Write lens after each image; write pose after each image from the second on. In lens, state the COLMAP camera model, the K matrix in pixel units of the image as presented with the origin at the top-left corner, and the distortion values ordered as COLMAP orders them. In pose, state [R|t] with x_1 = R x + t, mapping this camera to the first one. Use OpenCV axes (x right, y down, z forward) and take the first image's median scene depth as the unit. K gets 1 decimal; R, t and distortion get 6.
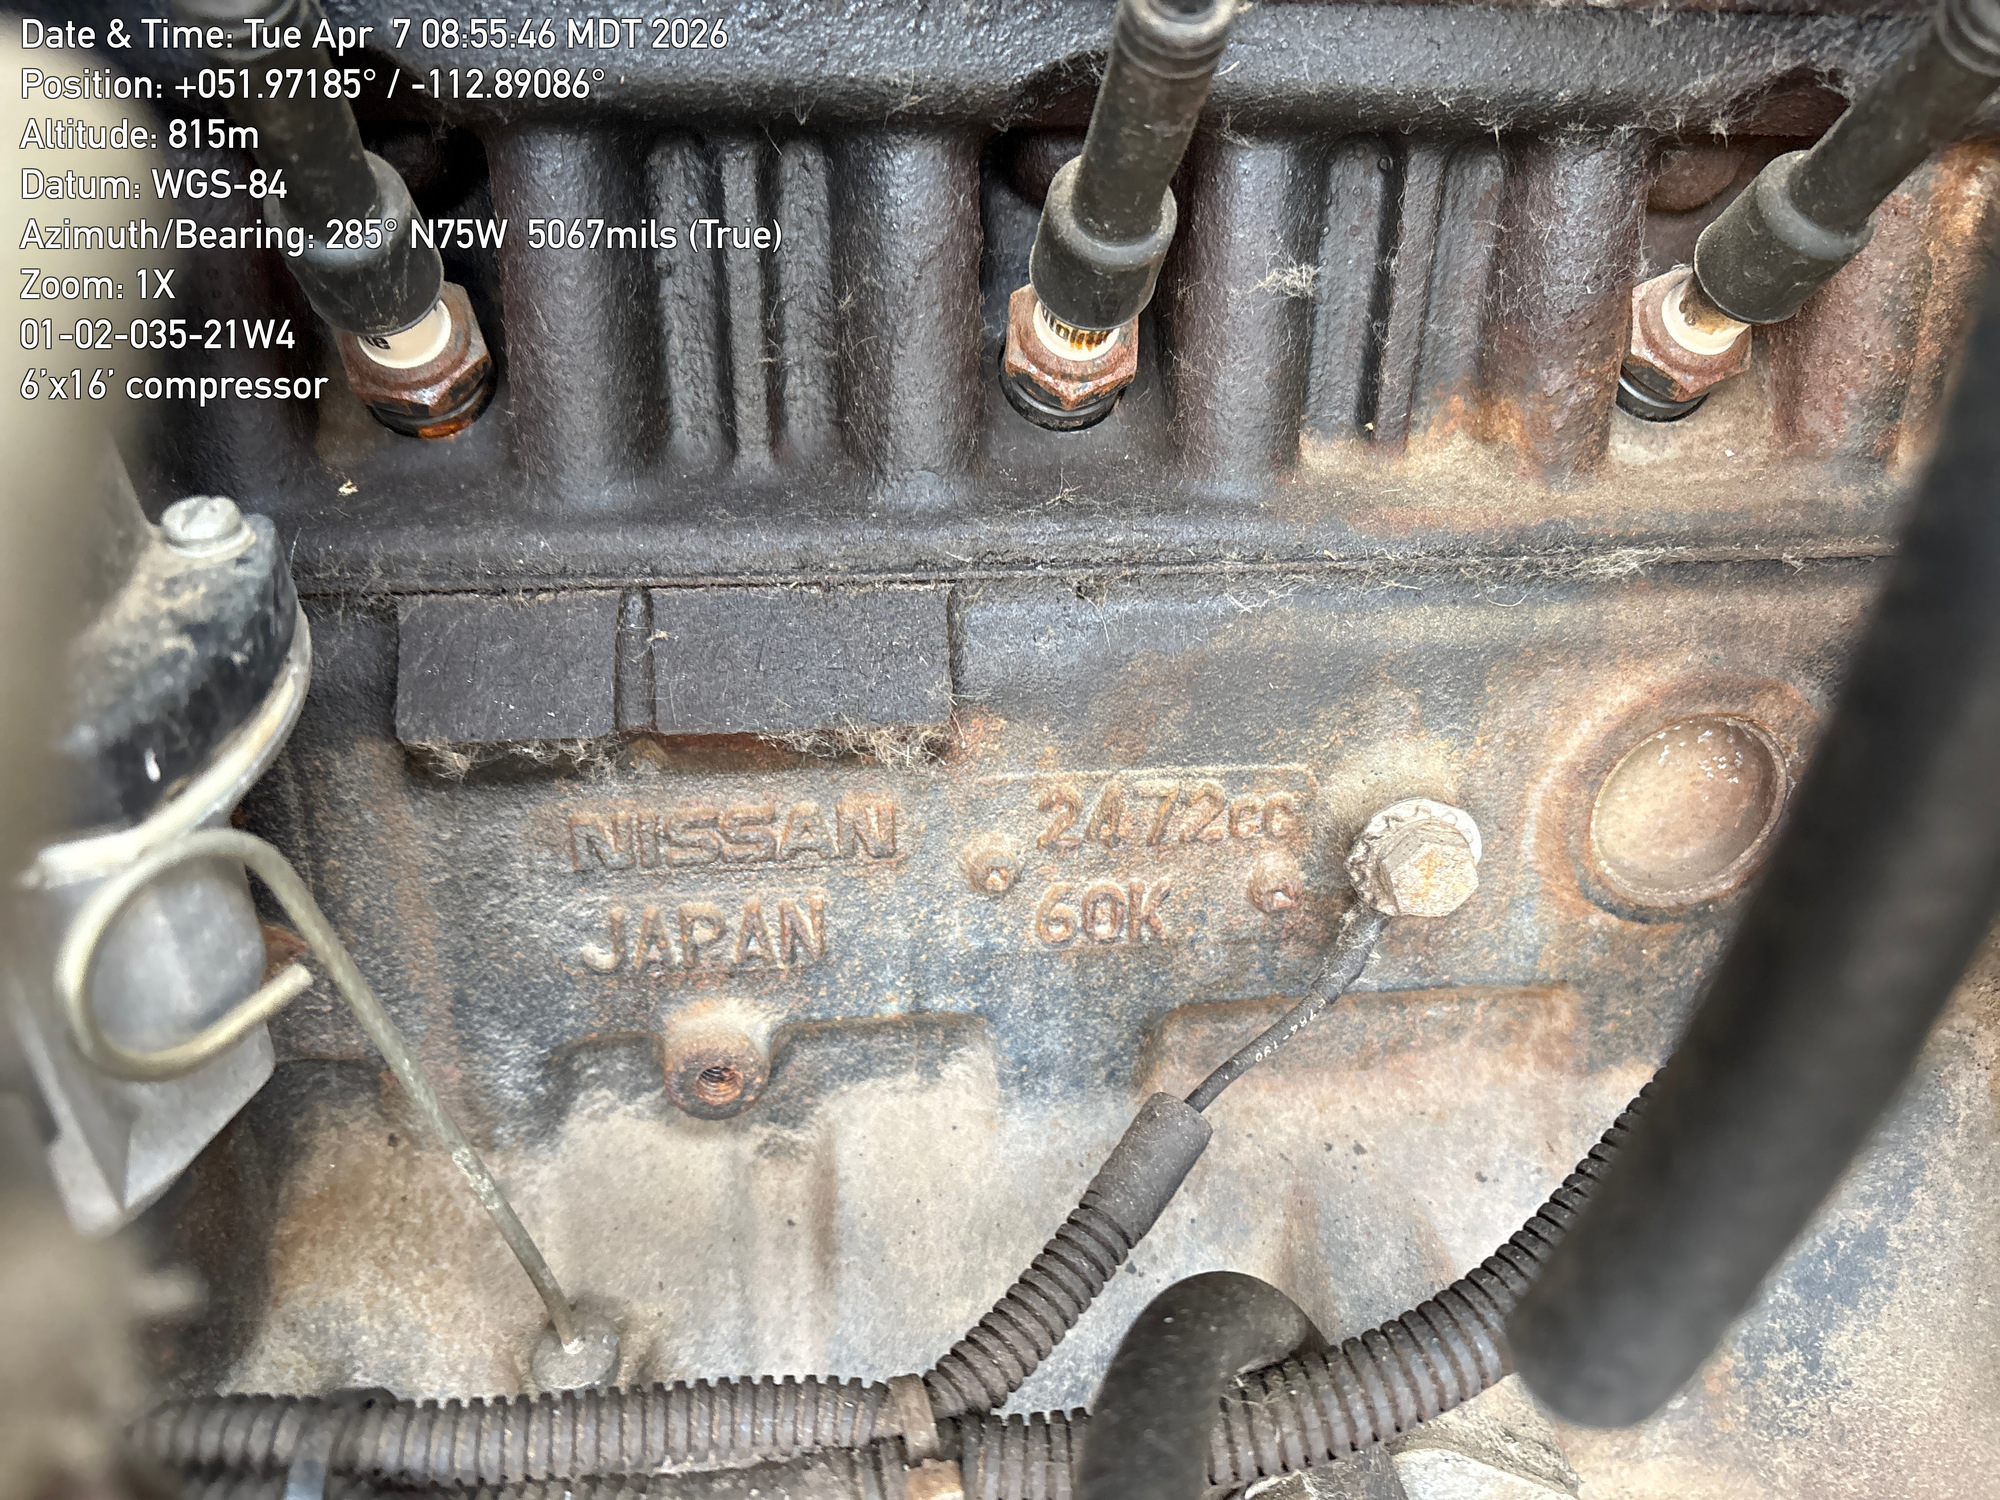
lens RADIAL K [[1483.8, 0, 1013.9], [0, 1483.8, 761.1], [0, 0, 1]] dist [0.061305, -0.067622]
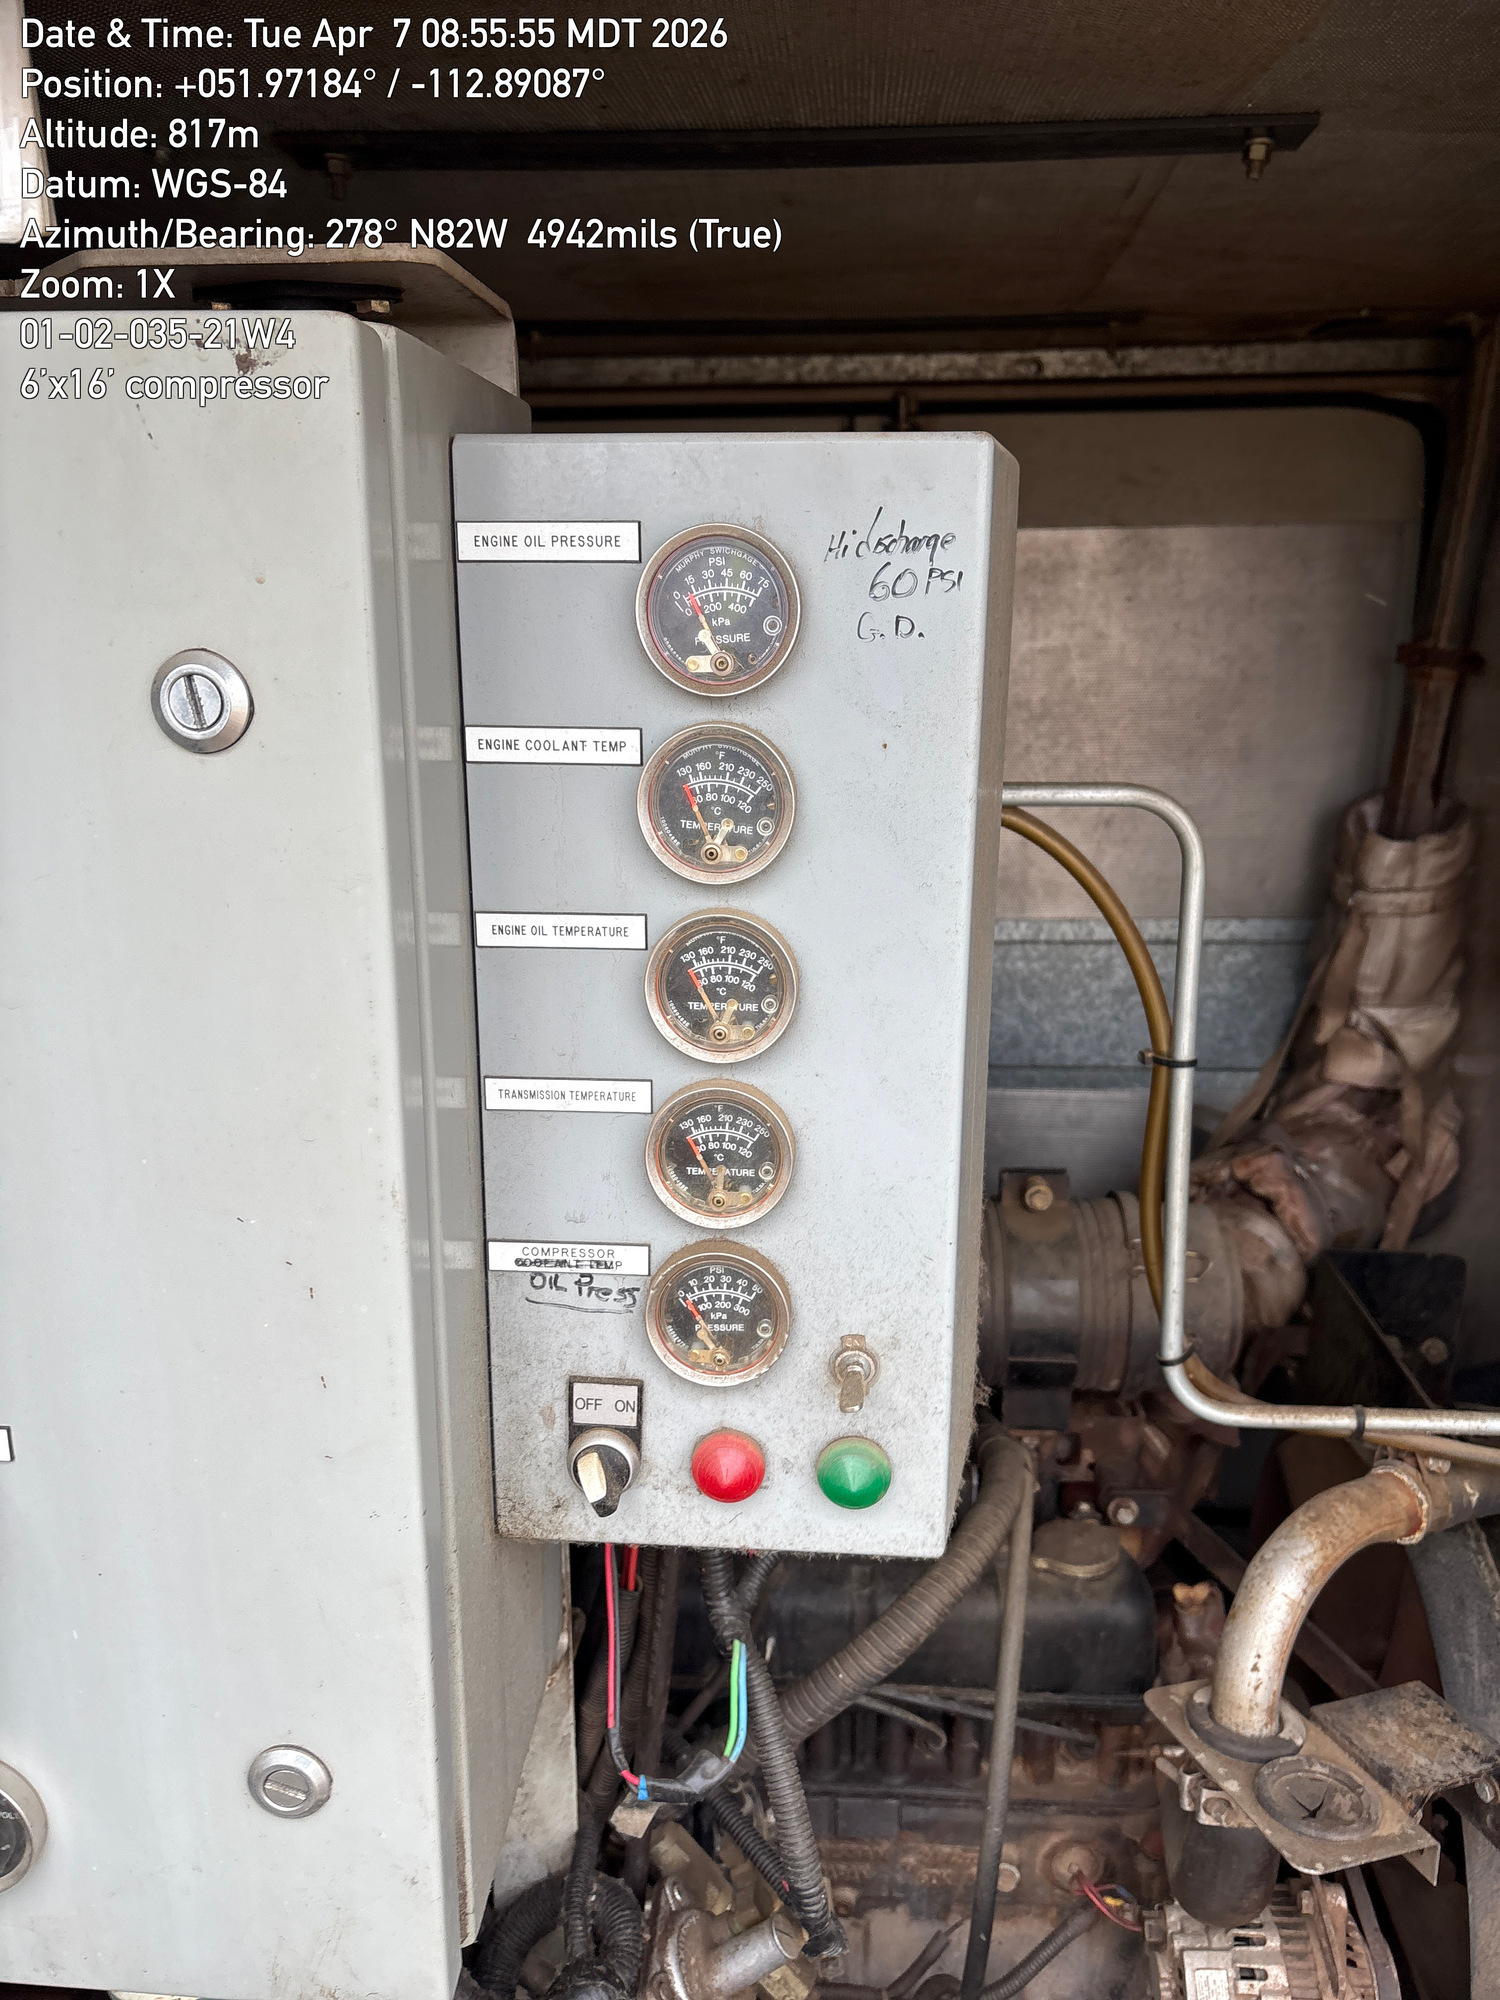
lens RADIAL K [[1480.5, 0, 747.5], [0, 1480.5, 991.1], [0, 0, 1]] dist [0.090478, -0.117298]
pose [[0.982949, 0.027337, -0.181834, 0.255159], [-0.064707, 0.977058, -0.202903, -1.510434], [0.172116, 0.211210, 0.962168, -3.895595]]
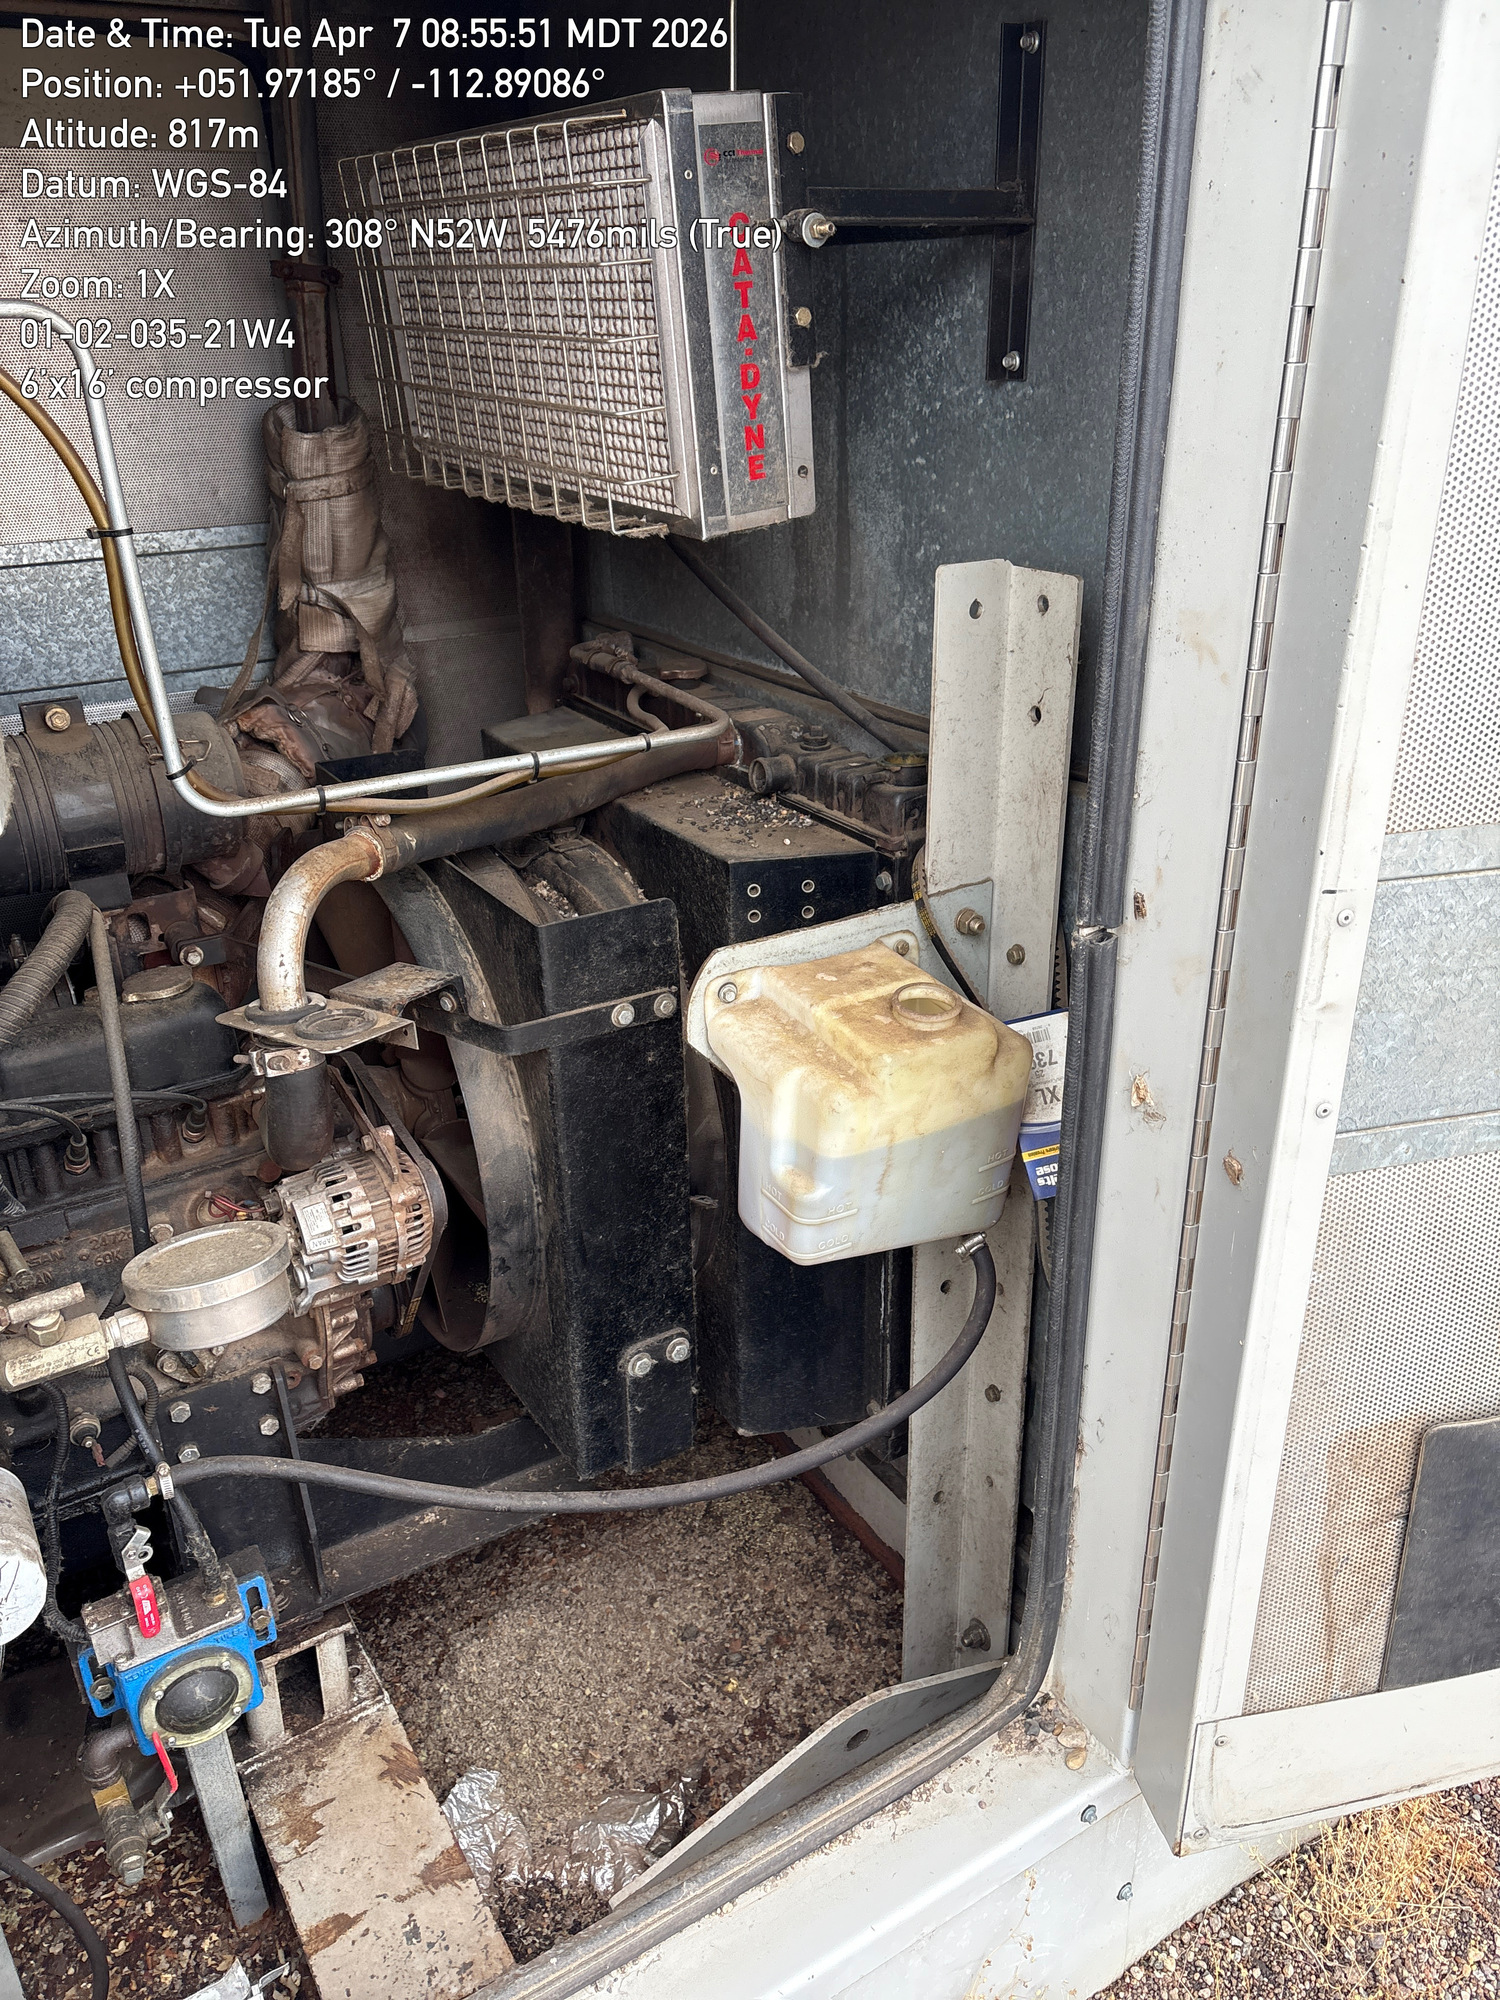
lens RADIAL K [[1483.8, 0, 752.2], [0, 1483.8, 1013.0], [0, 0, 1]] dist [0.061305, -0.067622]
pose [[0.902655, -0.205929, 0.377897, 0.315777], [0.215131, 0.976415, 0.018214, -0.378313], [-0.372736, 0.064857, 0.925668, -5.197226]]
